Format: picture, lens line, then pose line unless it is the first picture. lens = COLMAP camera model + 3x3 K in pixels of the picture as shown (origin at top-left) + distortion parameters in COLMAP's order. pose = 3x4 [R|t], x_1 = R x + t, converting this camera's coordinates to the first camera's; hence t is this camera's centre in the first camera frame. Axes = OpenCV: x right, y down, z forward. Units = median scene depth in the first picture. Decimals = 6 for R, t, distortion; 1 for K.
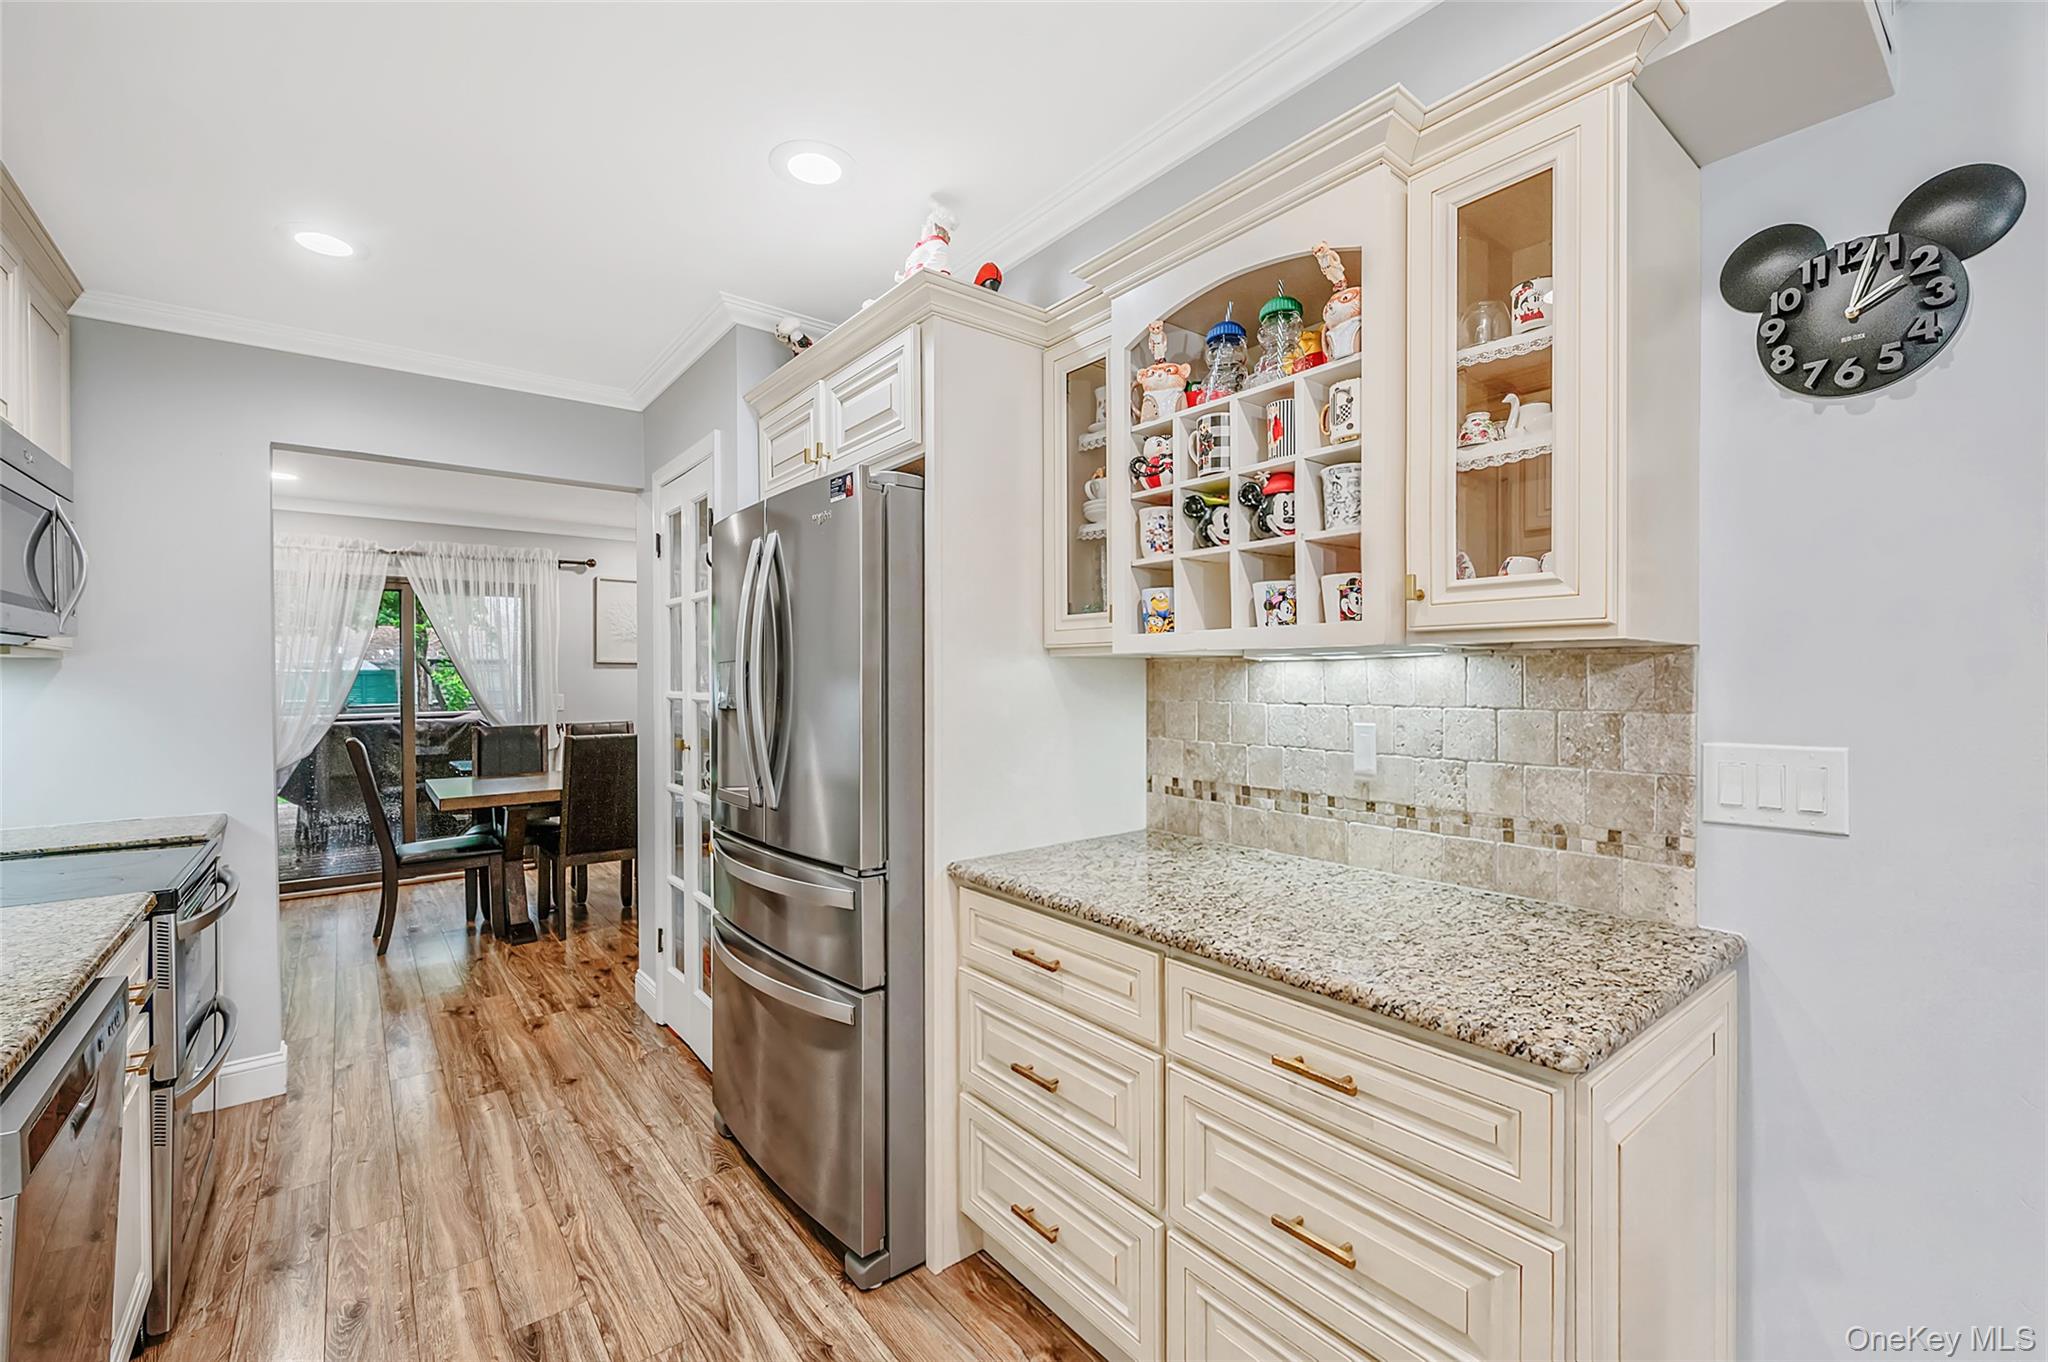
lens RADIAL K [[859.0, 0, 1024.0], [0, 859.0, 681.0], [0, 0, 1]] dist [0.000467, 0.000134]
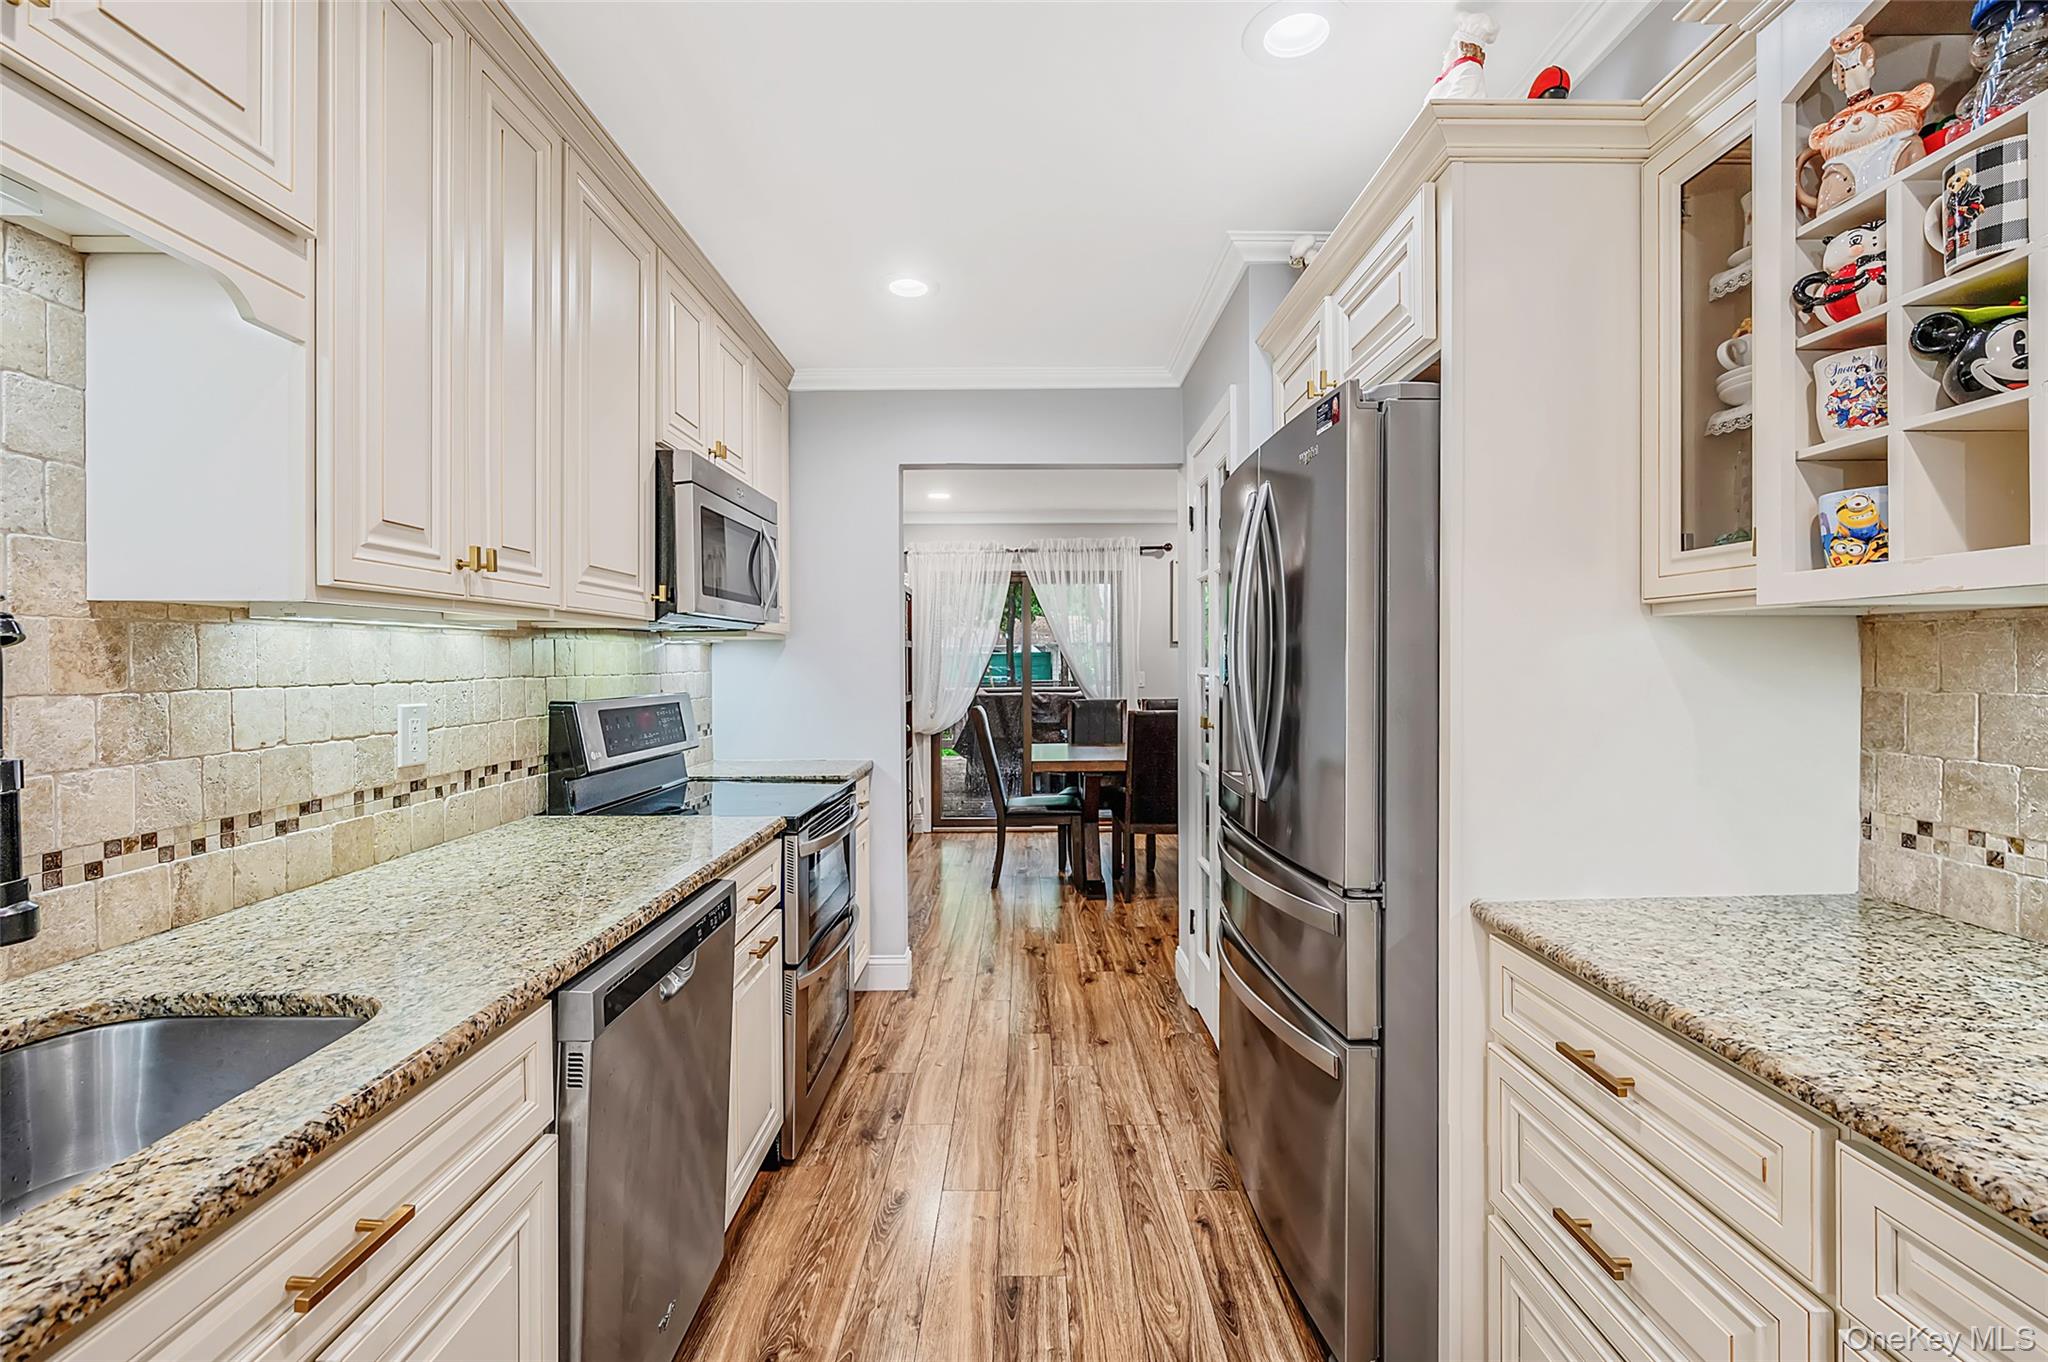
lens RADIAL K [[874.8, 0, 1027.0], [0, 874.8, 665.0], [0, 0, 1]] dist [-0.002384, 0.000200]
pose [[0.785772, 0.004755, -0.618498, 0.071264], [-0.002874, 0.999988, 0.004037, 0.008887], [0.618510, -0.001394, 0.785776, 0.161736]]
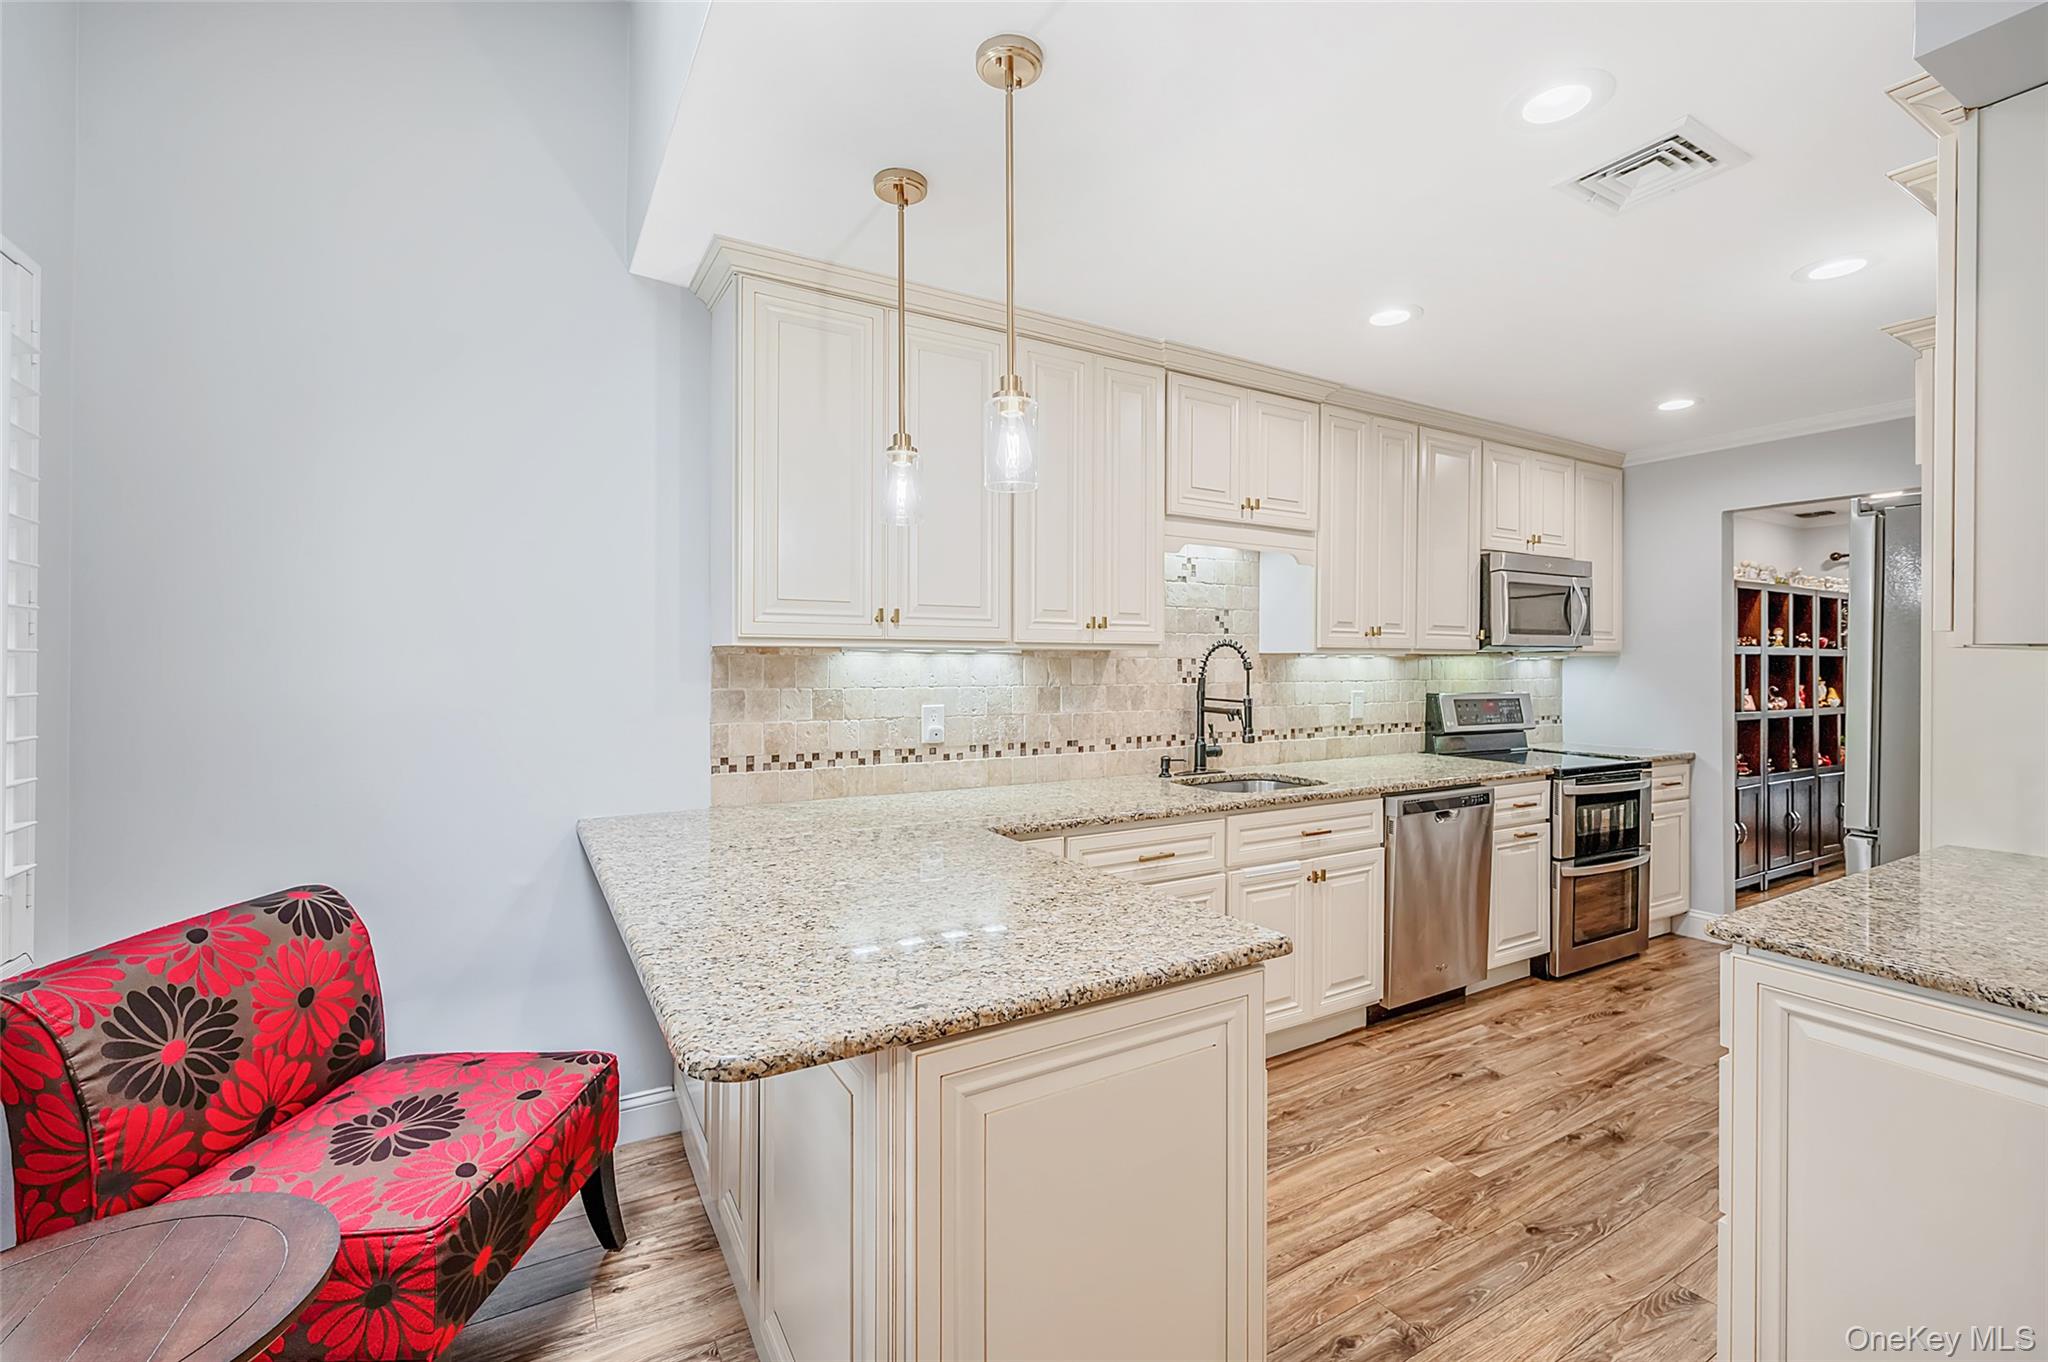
lens RADIAL K [[874.8, 0, 1027.0], [0, 874.8, 665.0], [0, 0, 1]] dist [-0.002384, 0.000200]
pose [[-0.137097, 0.006397, -0.990537, 1.104338], [-0.007755, 0.999942, 0.007531, -0.014131], [0.990527, 0.008715, -0.137039, 0.000130]]
